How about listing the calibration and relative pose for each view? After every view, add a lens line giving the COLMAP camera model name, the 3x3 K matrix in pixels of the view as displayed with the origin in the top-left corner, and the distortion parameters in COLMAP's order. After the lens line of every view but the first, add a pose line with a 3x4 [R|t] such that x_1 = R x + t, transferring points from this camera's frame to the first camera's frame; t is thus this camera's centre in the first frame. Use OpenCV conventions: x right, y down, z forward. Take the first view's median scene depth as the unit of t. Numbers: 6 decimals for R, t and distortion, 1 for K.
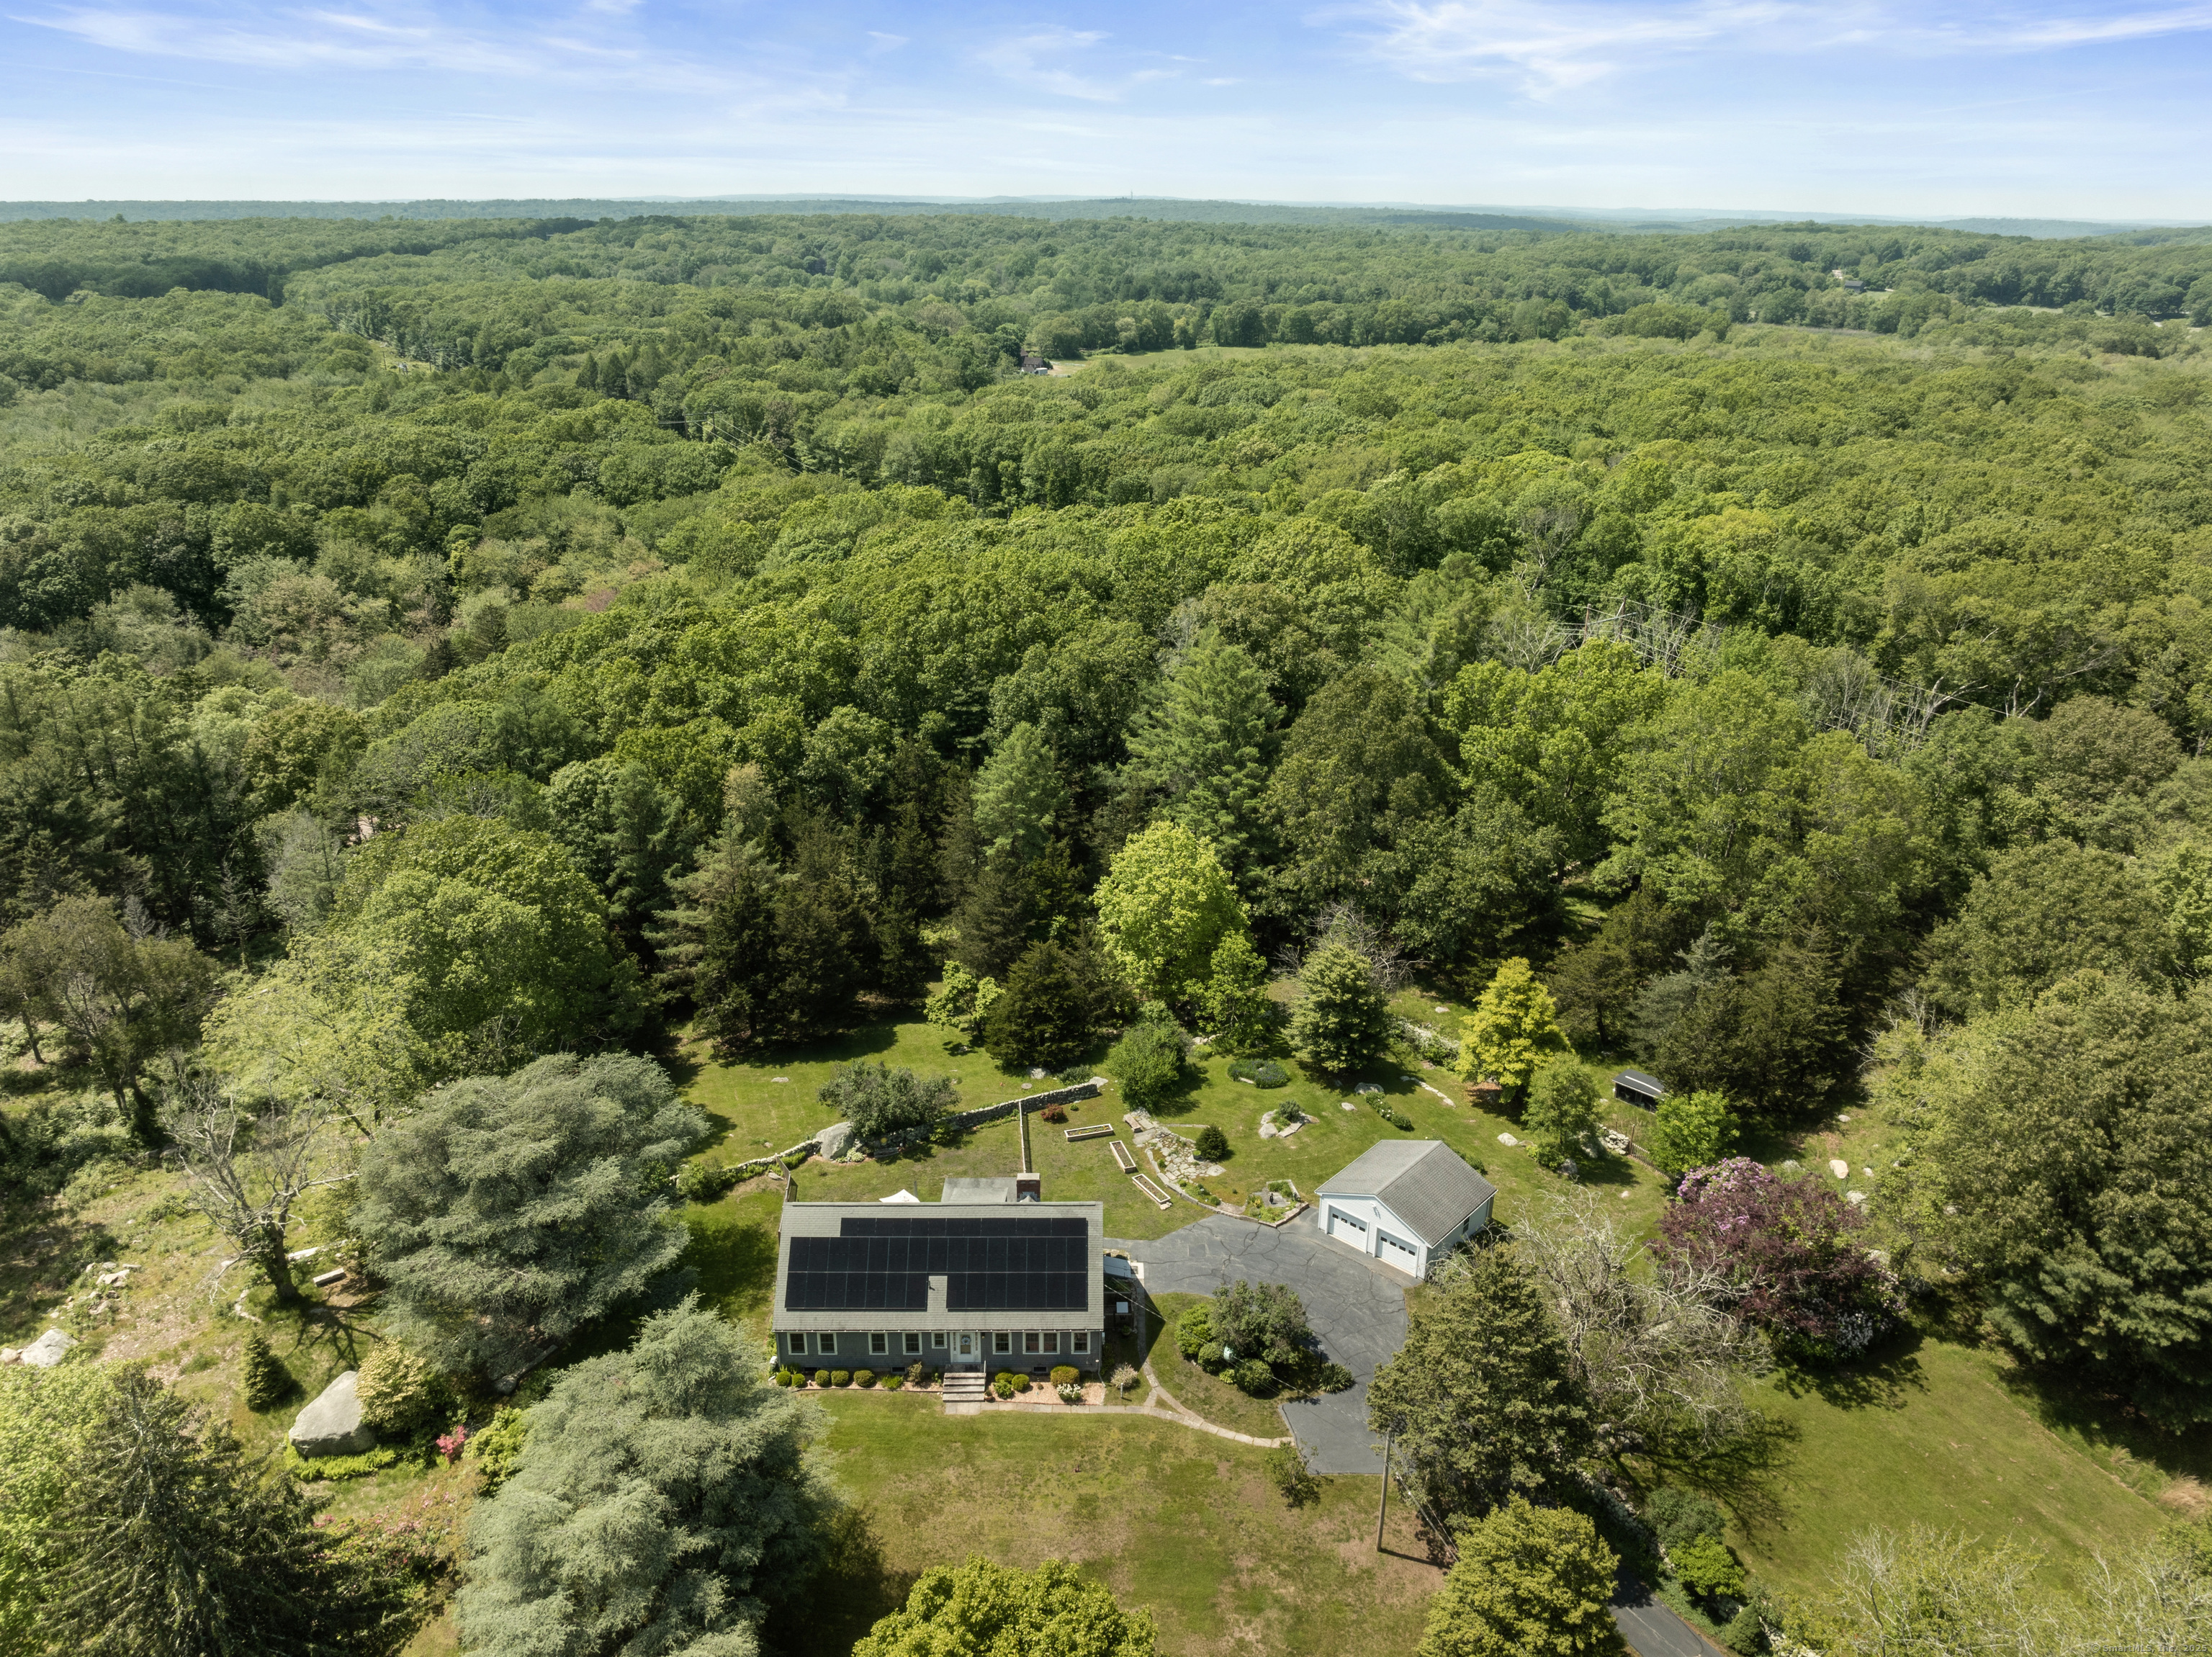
lens RADIAL K [[1579.6, 0, 1094.3], [0, 1579.6, 834.8], [0, 0, 1]] dist [-0.039901, -0.003581]
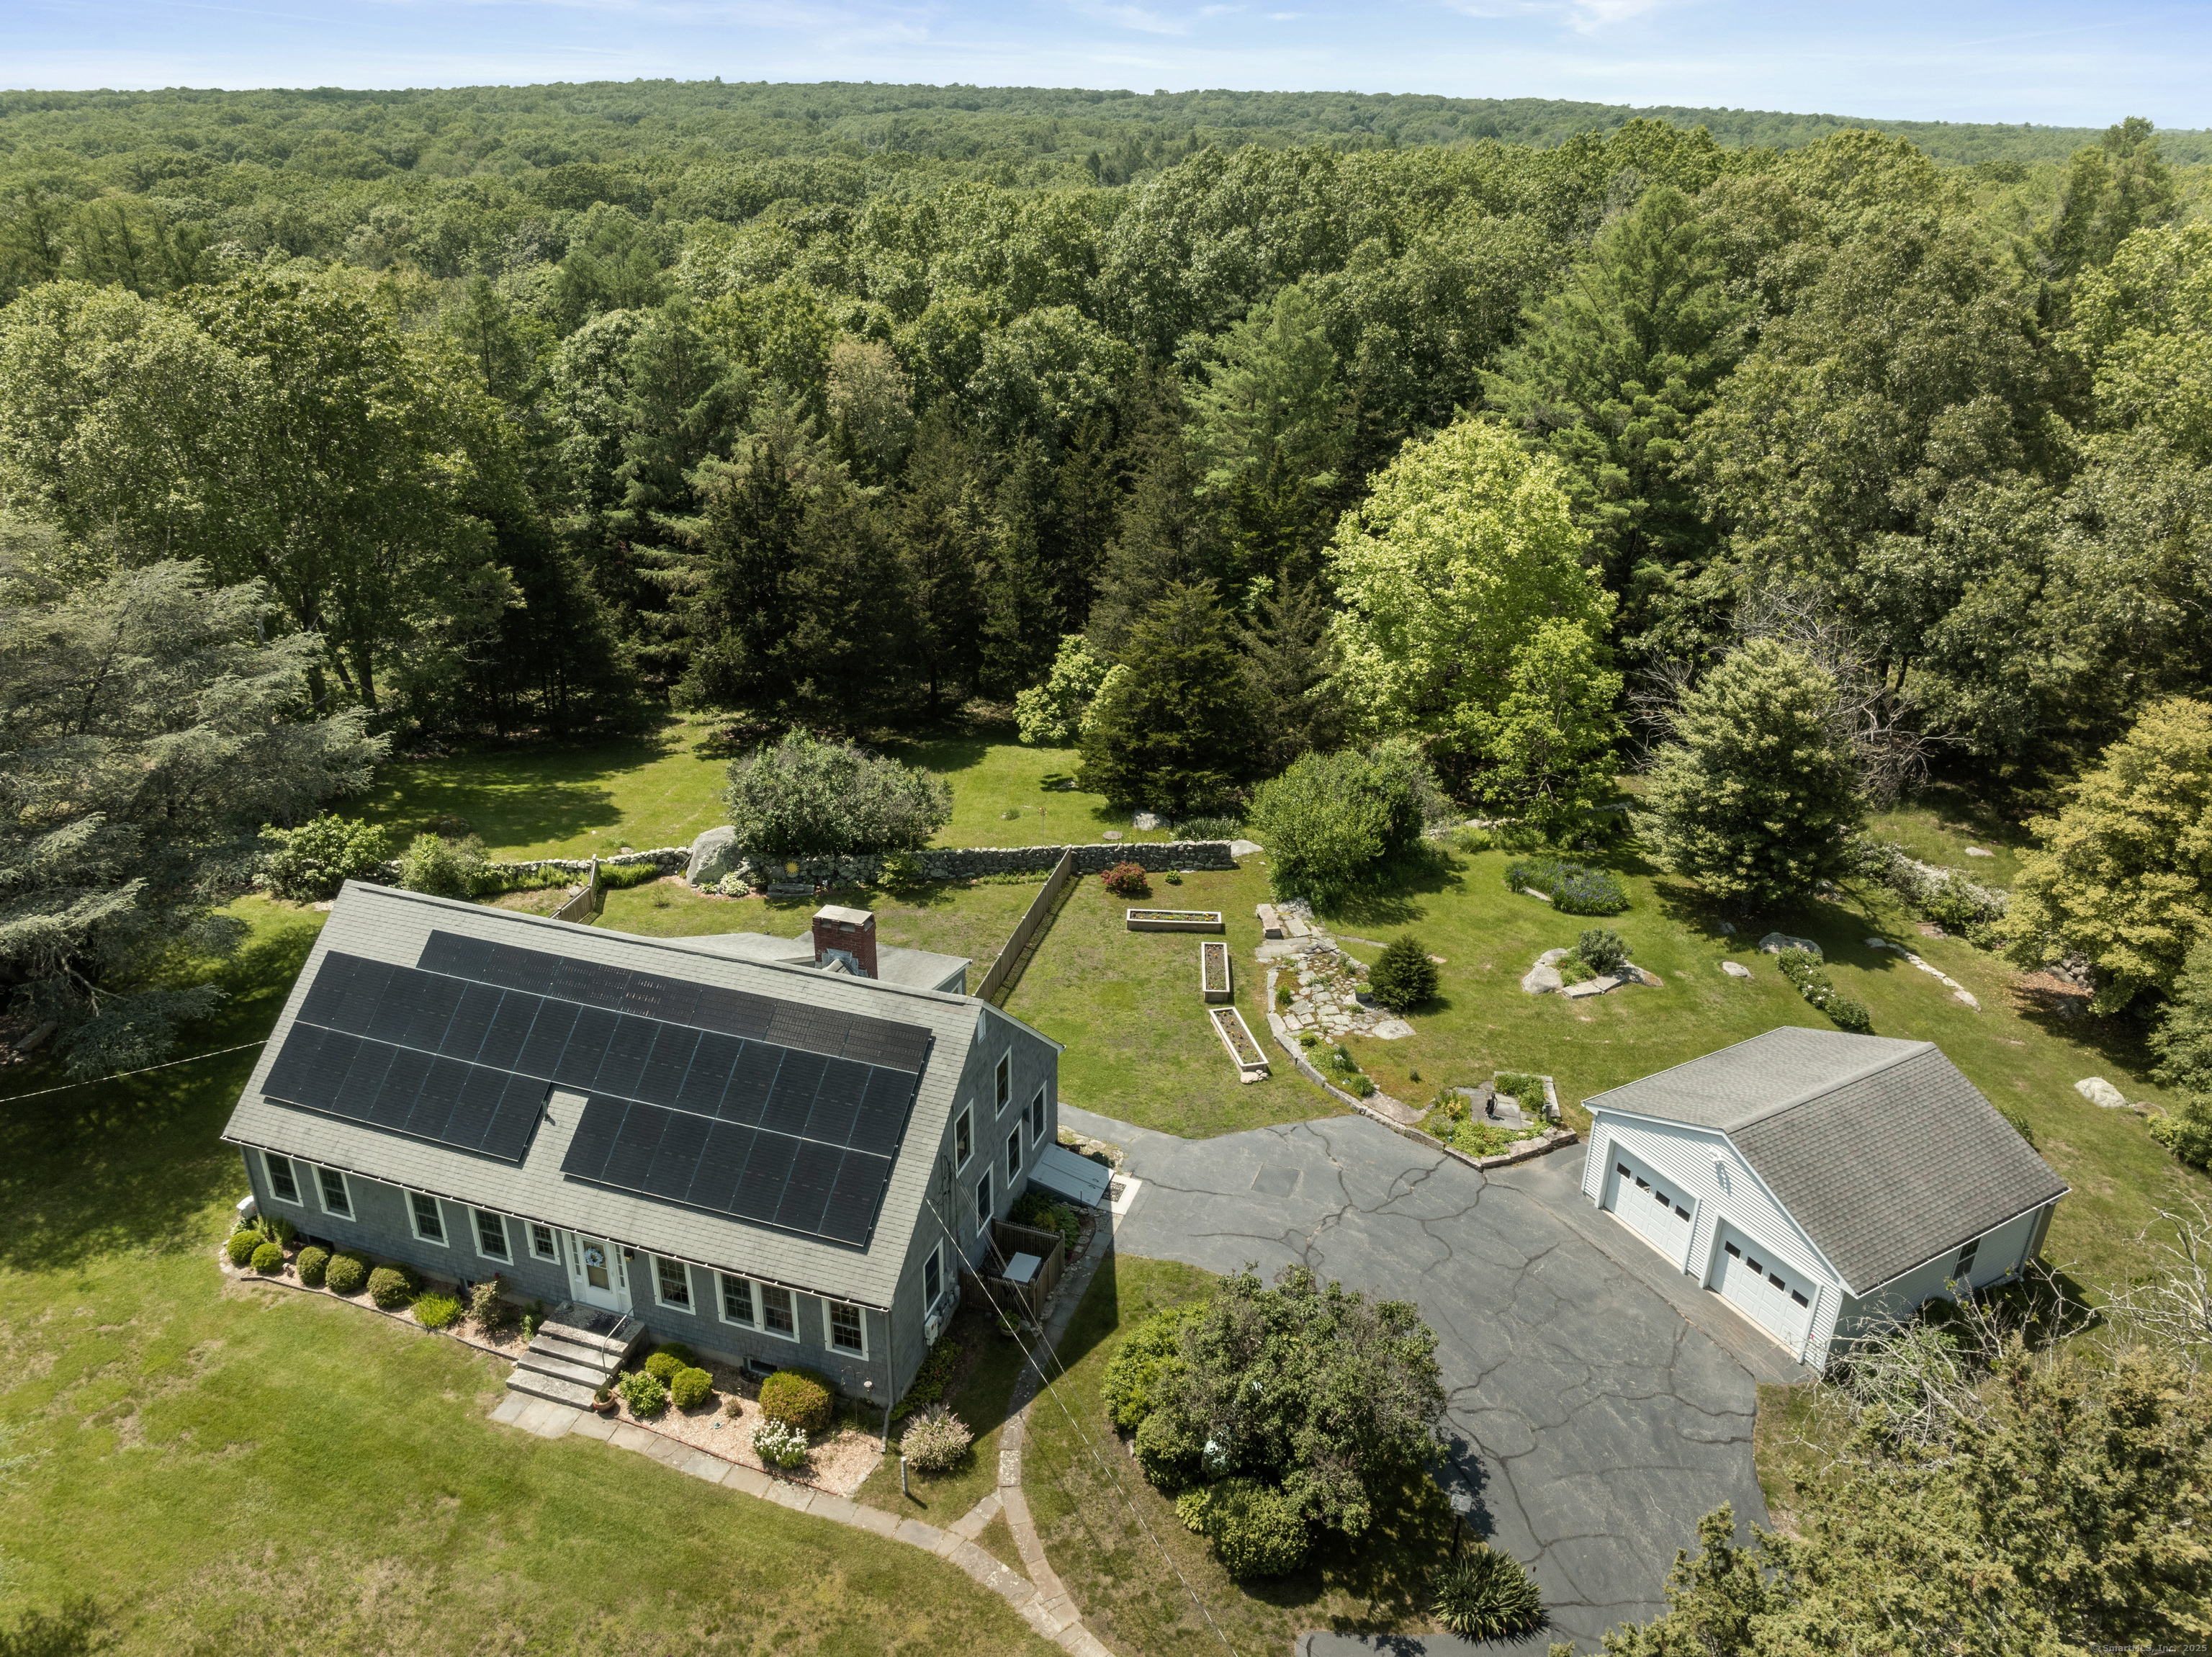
lens RADIAL K [[1579.6, 0, 1094.3], [0, 1579.6, 834.8], [0, 0, 1]] dist [-0.039901, -0.003581]
pose [[0.943405, 0.143693, -0.298897, 0.121879], [-0.129994, 0.989360, 0.065332, 0.134846], [0.305104, -0.022780, 0.952046, 0.523291]]
